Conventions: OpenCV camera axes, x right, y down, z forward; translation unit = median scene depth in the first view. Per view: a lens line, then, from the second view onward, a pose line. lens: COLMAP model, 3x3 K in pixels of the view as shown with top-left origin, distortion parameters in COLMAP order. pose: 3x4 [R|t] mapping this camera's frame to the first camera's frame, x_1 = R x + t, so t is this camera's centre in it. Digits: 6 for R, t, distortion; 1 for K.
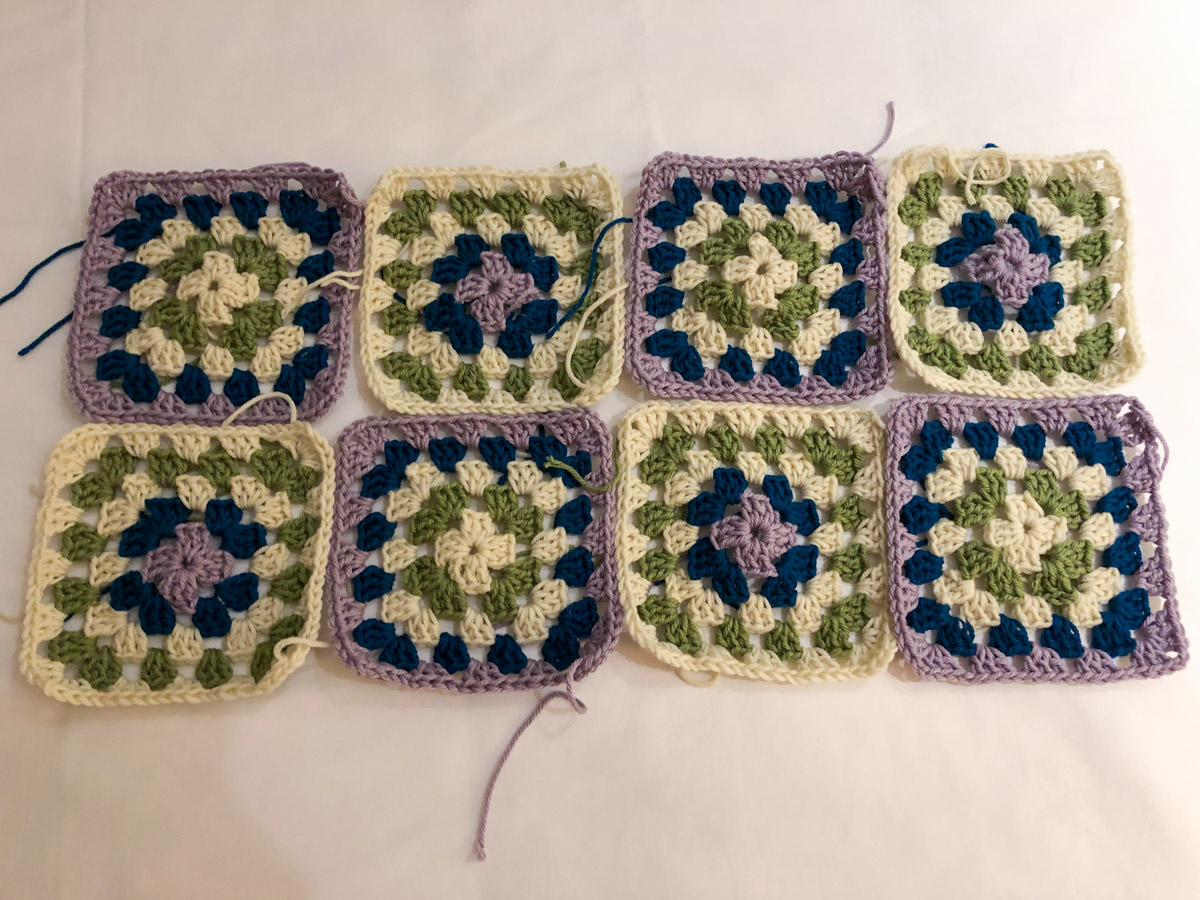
lens RADIAL K [[971.1, 0, 600.0], [0, 971.1, 450.0], [0, 0, 1]] dist [-0.004684, -0.034709]
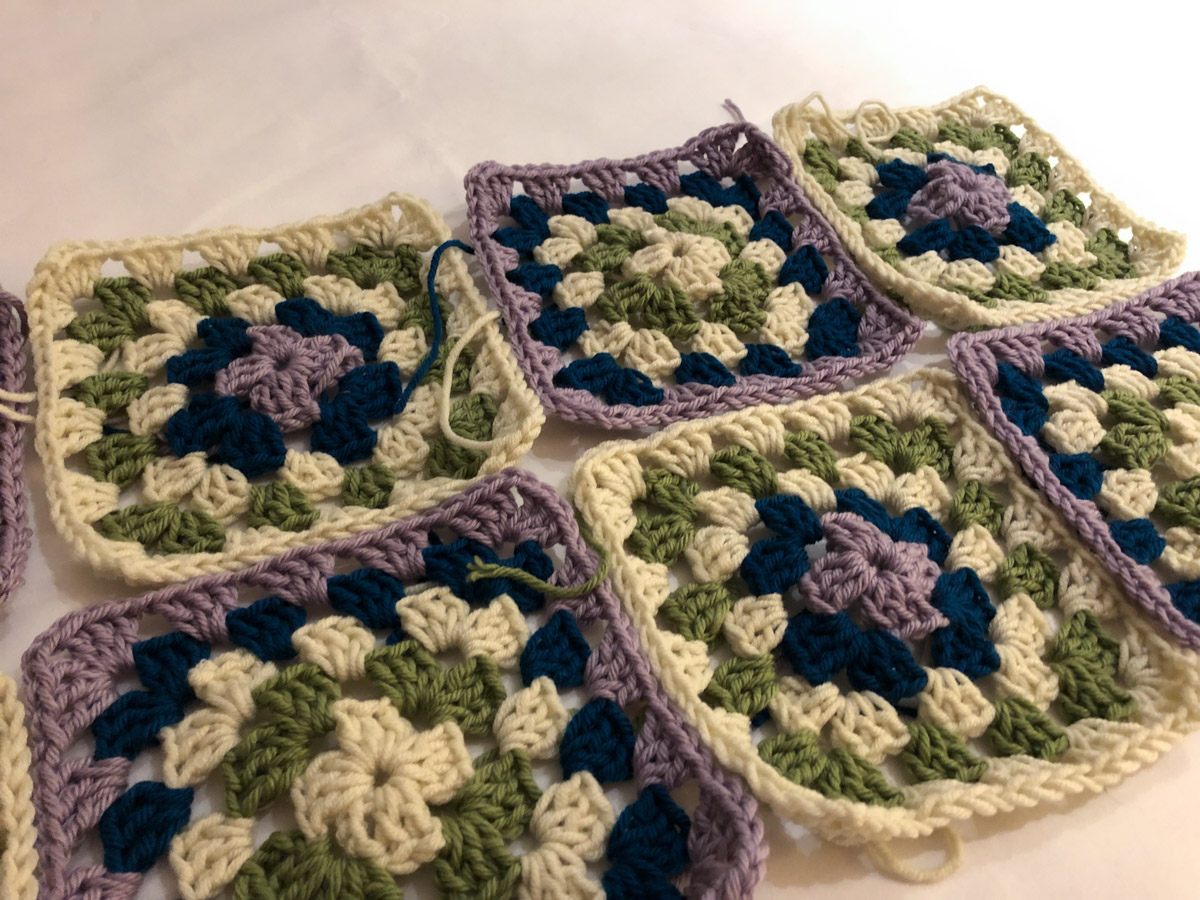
lens RADIAL K [[971.1, 0, 600.0], [0, 971.1, 450.0], [0, 0, 1]] dist [-0.004684, -0.034709]
pose [[0.915858, -0.244947, 0.318128, -0.137204], [0.360612, 0.850213, -0.383531, 0.176234], [-0.176532, 0.465981, 0.867005, 0.496507]]
